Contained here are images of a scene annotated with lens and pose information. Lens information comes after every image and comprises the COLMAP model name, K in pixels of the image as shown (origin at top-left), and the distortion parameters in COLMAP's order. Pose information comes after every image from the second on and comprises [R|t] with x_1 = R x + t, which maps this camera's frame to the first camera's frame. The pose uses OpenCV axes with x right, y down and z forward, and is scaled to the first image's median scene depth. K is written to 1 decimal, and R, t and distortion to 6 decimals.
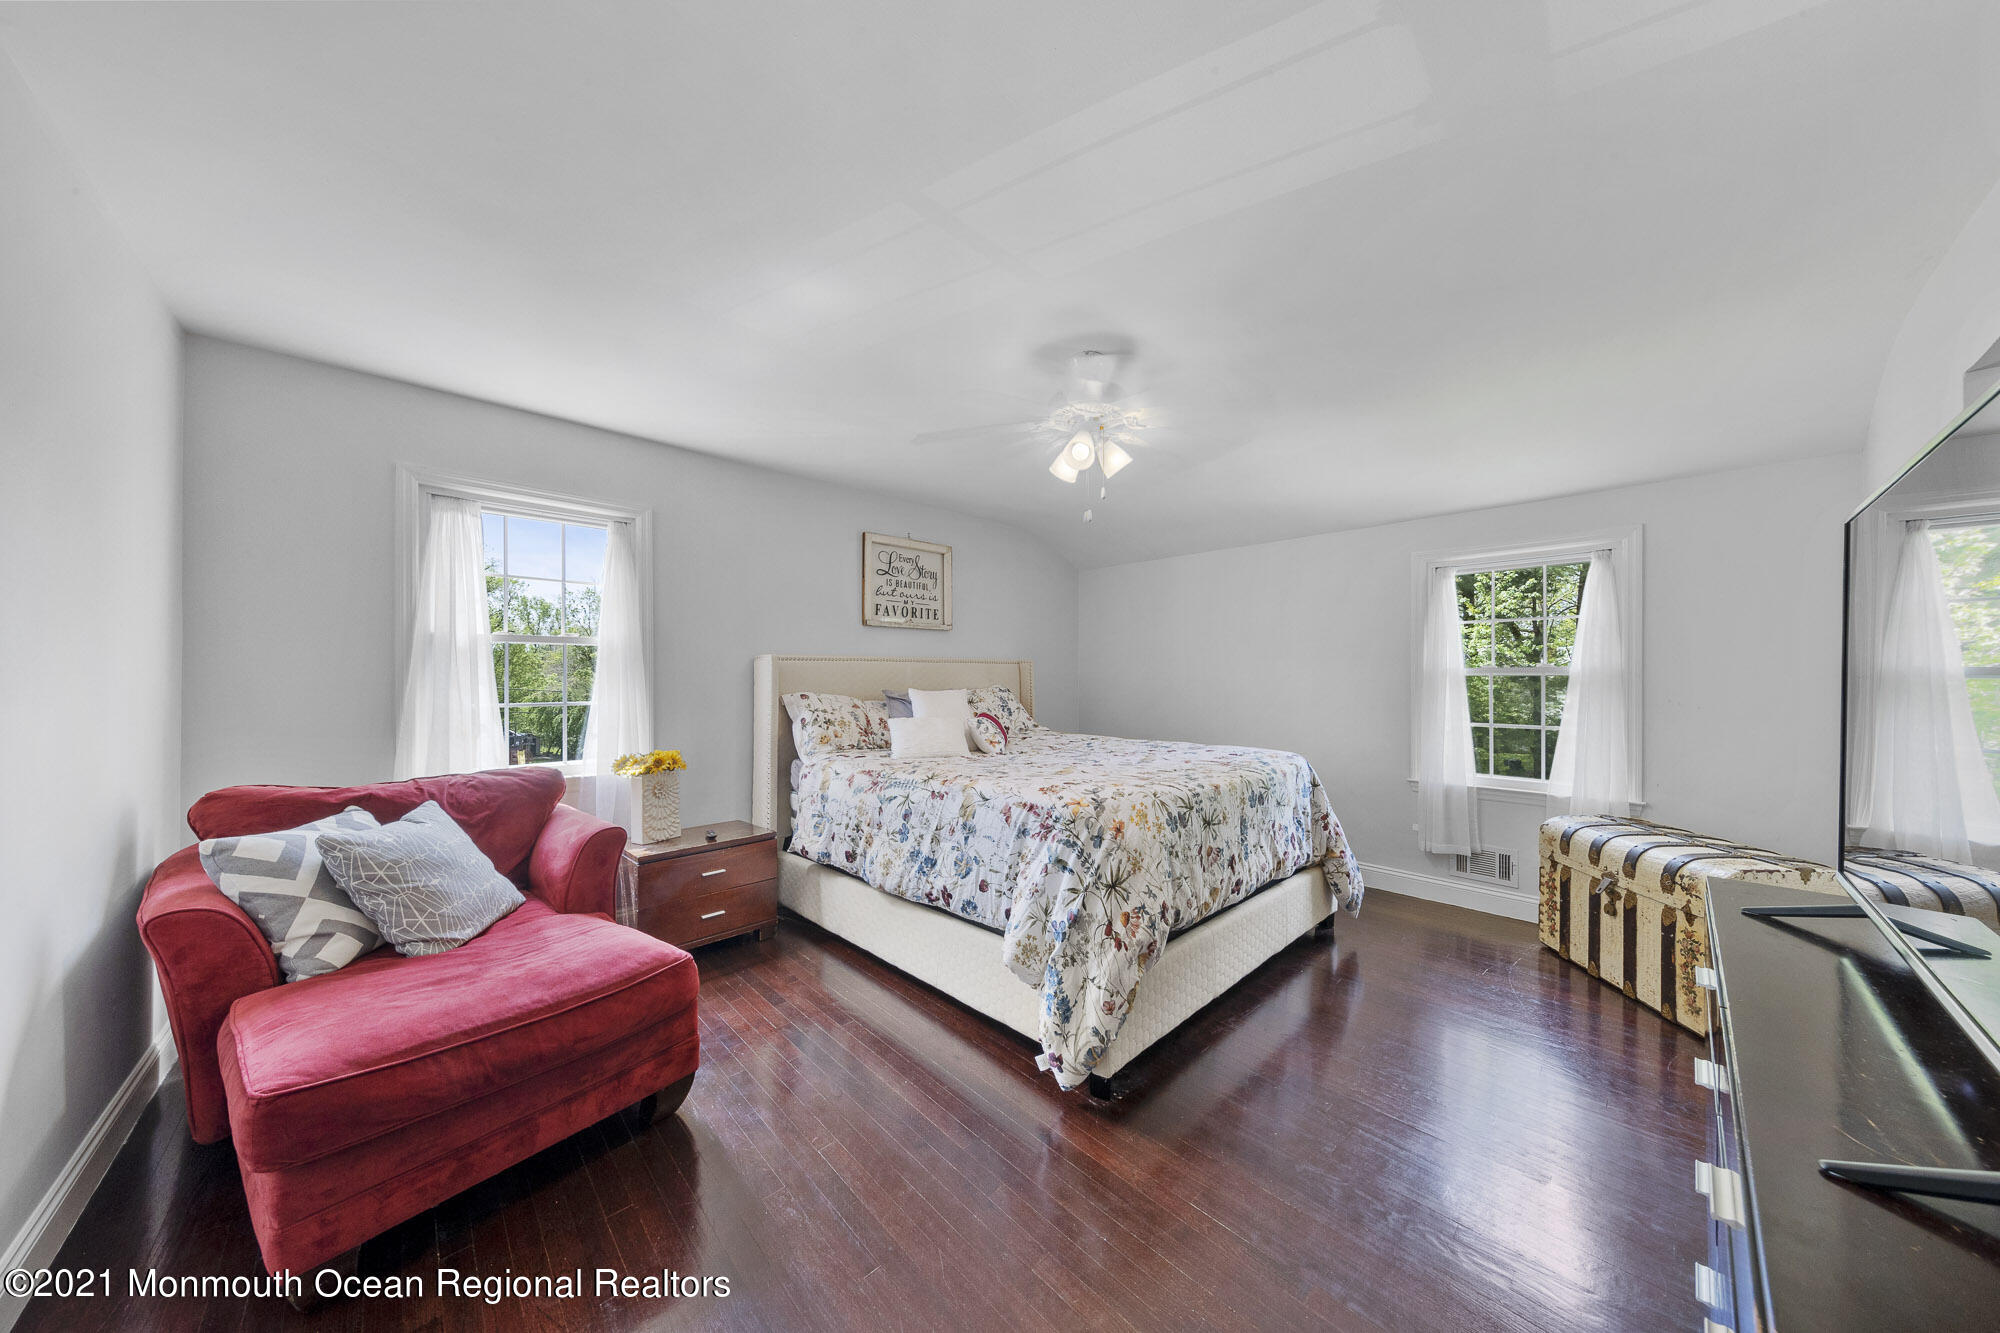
lens RADIAL K [[634.2, 0, 995.8], [0, 634.2, 680.5], [0, 0, 1]] dist [0.003264, -0.001023]
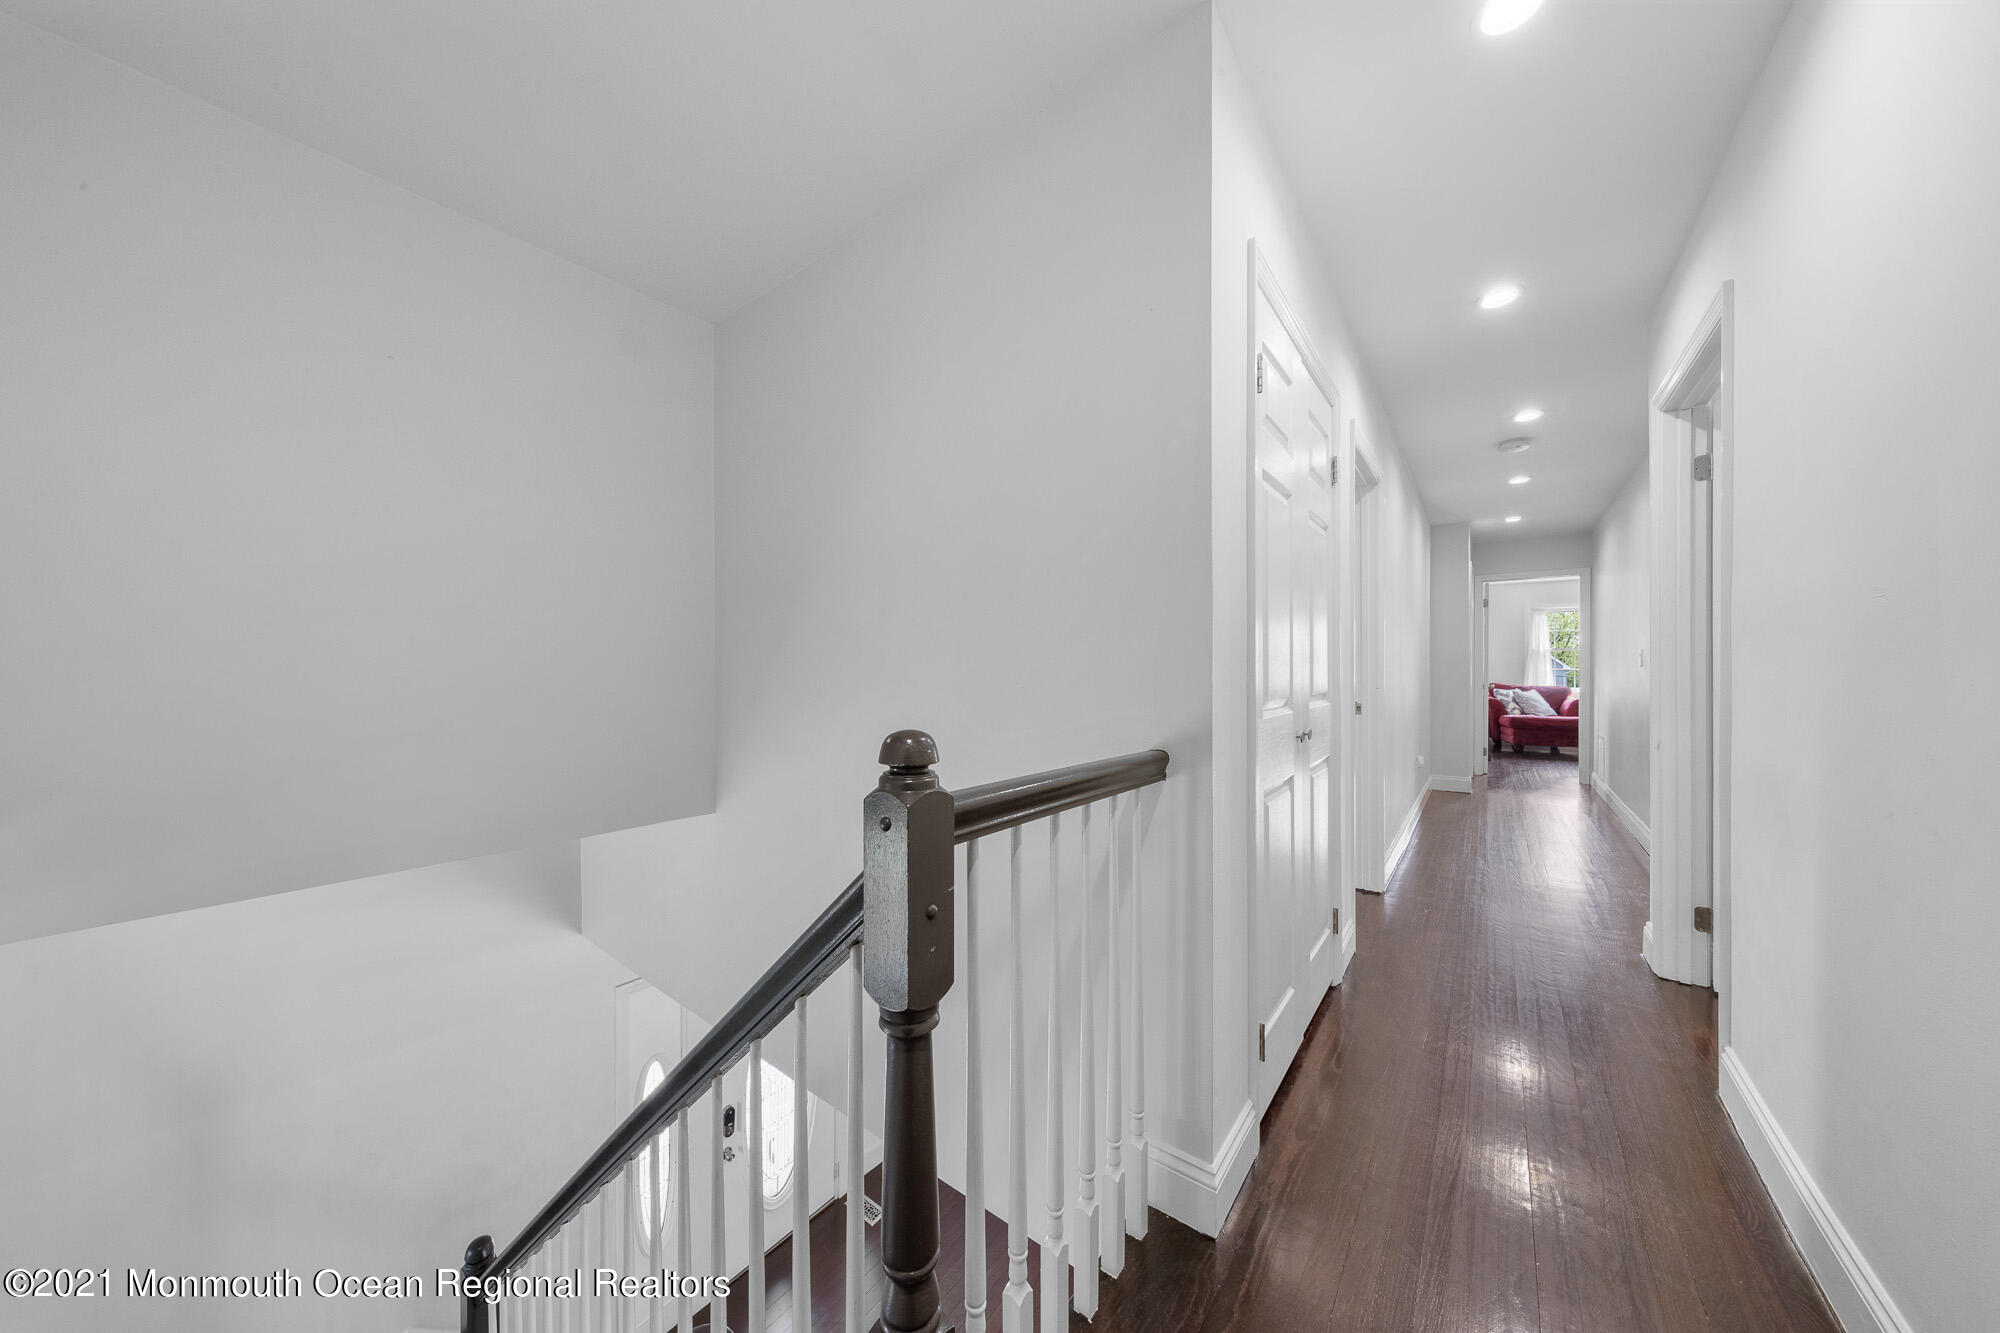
lens RADIAL K [[634.2, 0, 995.7], [0, 634.2, 672.9], [0, 0, 1]] dist [0.003264, -0.001023]
pose [[0.146621, -0.000103, -0.989193, 2.675630], [0.002194, 0.999998, 0.000221, 0.068939], [0.989190, -0.002202, 0.146621, -3.055337]]
